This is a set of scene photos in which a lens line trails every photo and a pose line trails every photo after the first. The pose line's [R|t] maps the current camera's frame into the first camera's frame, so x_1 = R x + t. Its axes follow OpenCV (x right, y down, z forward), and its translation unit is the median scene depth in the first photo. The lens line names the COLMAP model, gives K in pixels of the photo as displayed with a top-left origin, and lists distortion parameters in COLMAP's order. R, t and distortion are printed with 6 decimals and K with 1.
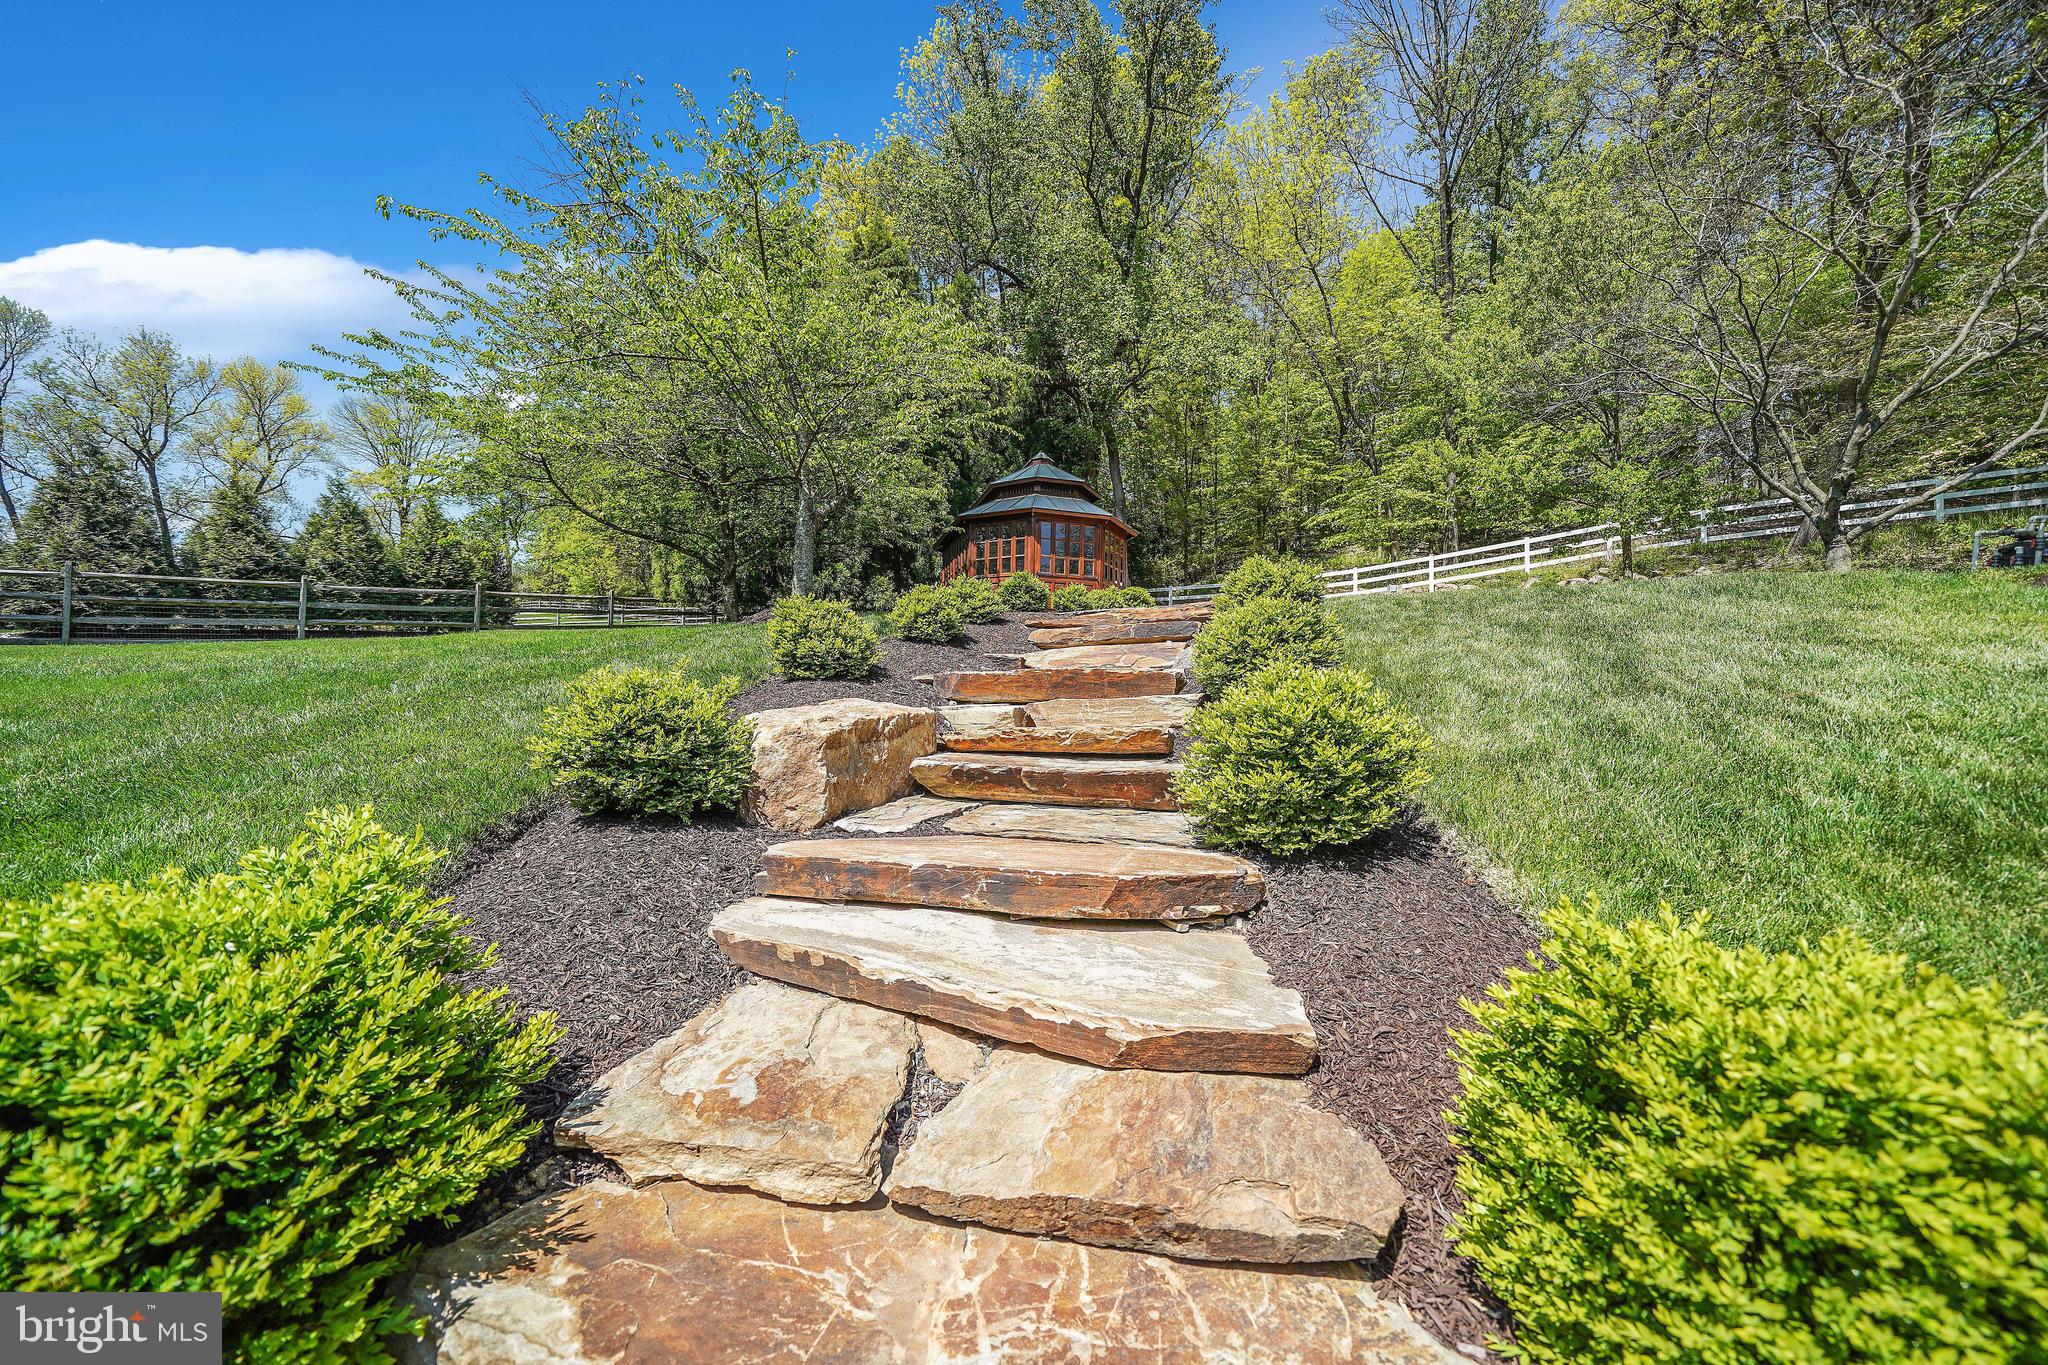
lens RADIAL K [[714.0, 0, 1022.3], [0, 714.0, 682.0], [0, 0, 1]] dist [-0.021122, -0.000023]
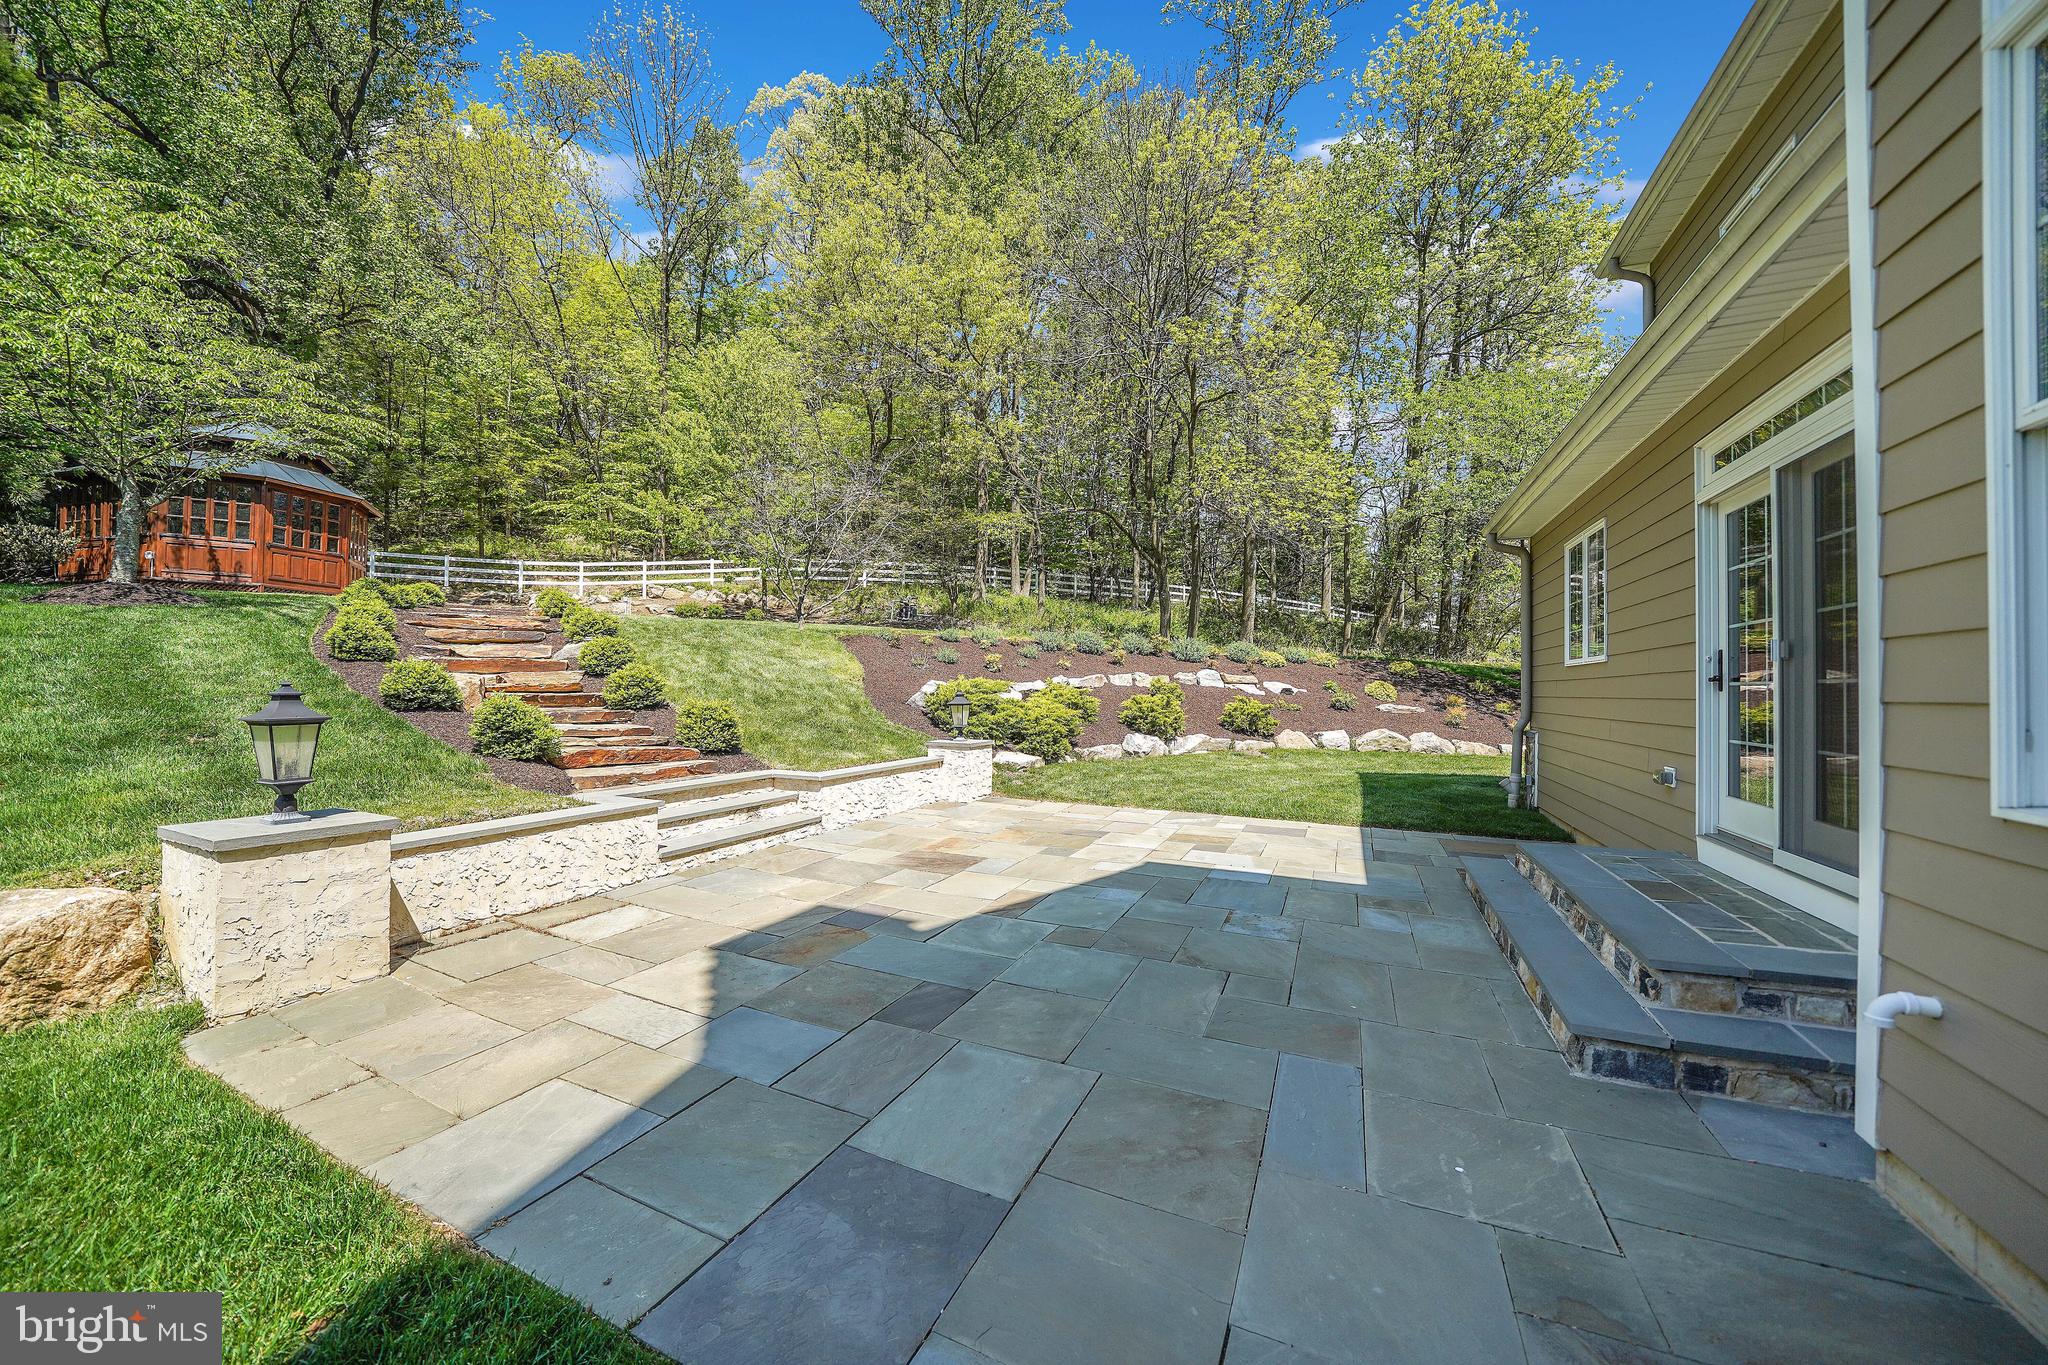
lens RADIAL K [[714.0, 0, 1017.0], [0, 714.0, 681.5], [0, 0, 1]] dist [-0.021122, -0.000023]
pose [[0.523775, -0.000926, 0.851856, -0.229290], [-0.028600, 0.999417, 0.018671, -0.007521], [-0.851376, -0.034143, 0.523443, -0.353092]]
